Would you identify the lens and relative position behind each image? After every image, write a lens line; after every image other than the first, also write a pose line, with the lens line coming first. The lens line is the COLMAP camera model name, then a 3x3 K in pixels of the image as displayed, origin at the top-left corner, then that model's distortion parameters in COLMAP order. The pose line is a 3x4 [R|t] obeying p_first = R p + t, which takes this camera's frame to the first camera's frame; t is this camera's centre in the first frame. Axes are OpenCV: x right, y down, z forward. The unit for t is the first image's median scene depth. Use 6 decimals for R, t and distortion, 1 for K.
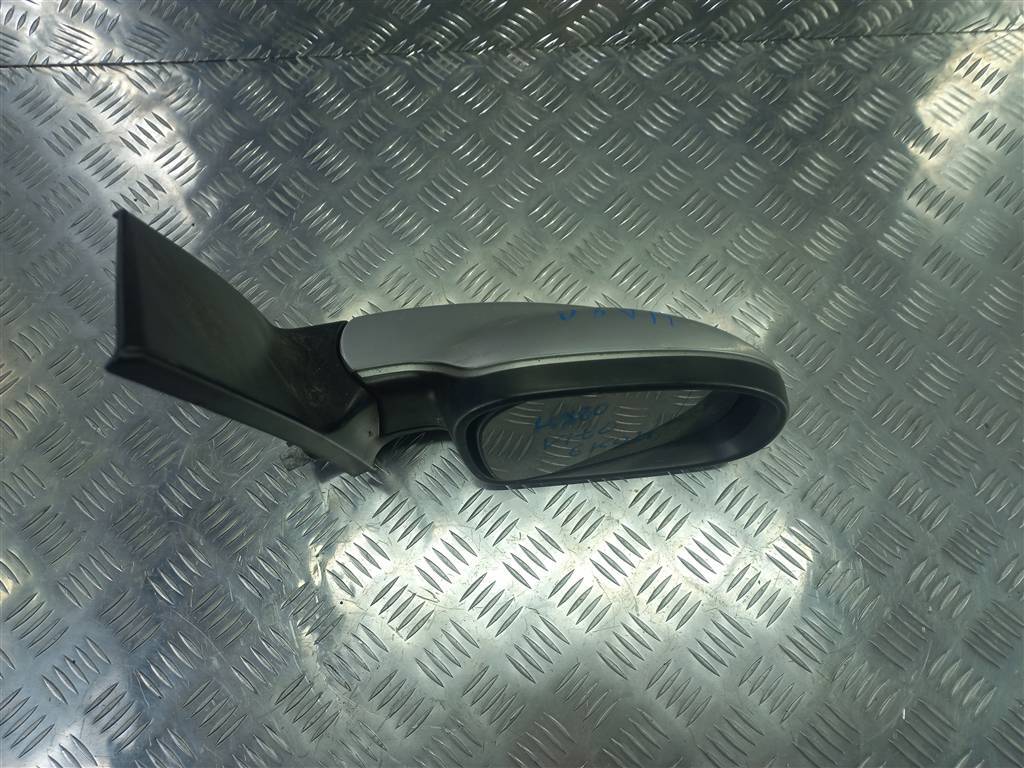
lens RADIAL K [[670.4, 0, 512.0], [0, 670.4, 384.0], [0, 0, 1]] dist [-0.024679, 0.032881]
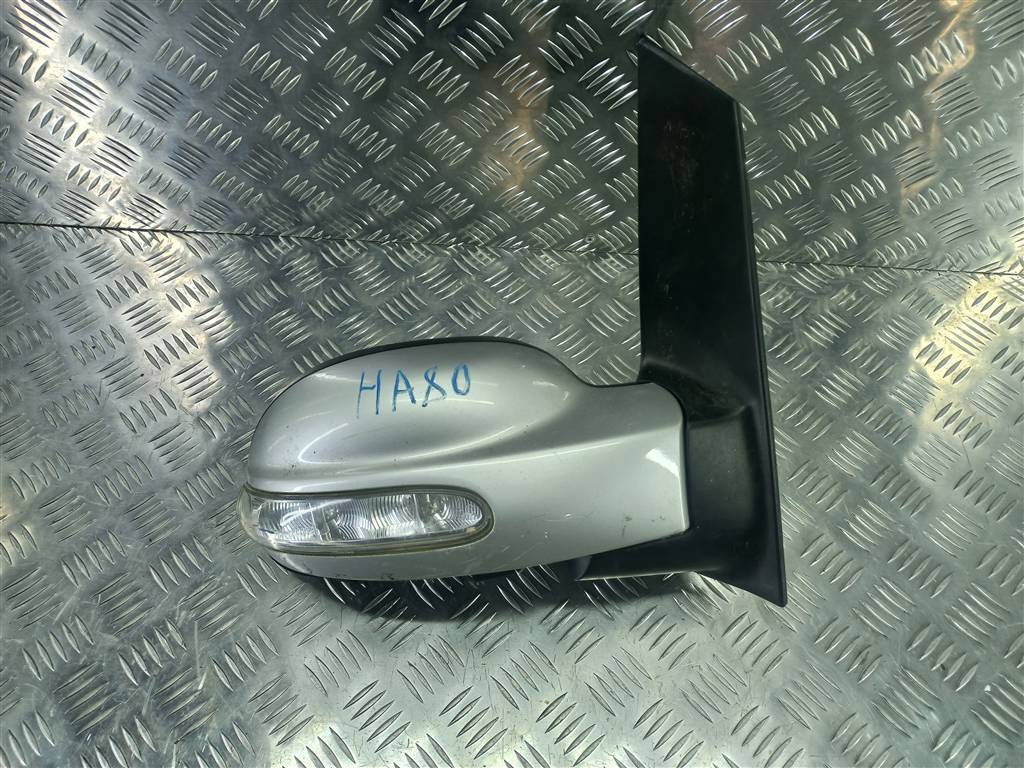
lens RADIAL K [[681.6, 0, 512.0], [0, 681.6, 384.0], [0, 0, 1]] dist [0.000369, 0.003906]
pose [[0.995275, 0.090597, -0.034916, 0.103291], [-0.096619, 0.959640, -0.264112, -0.003687], [0.009579, 0.266238, 0.963860, 0.000119]]
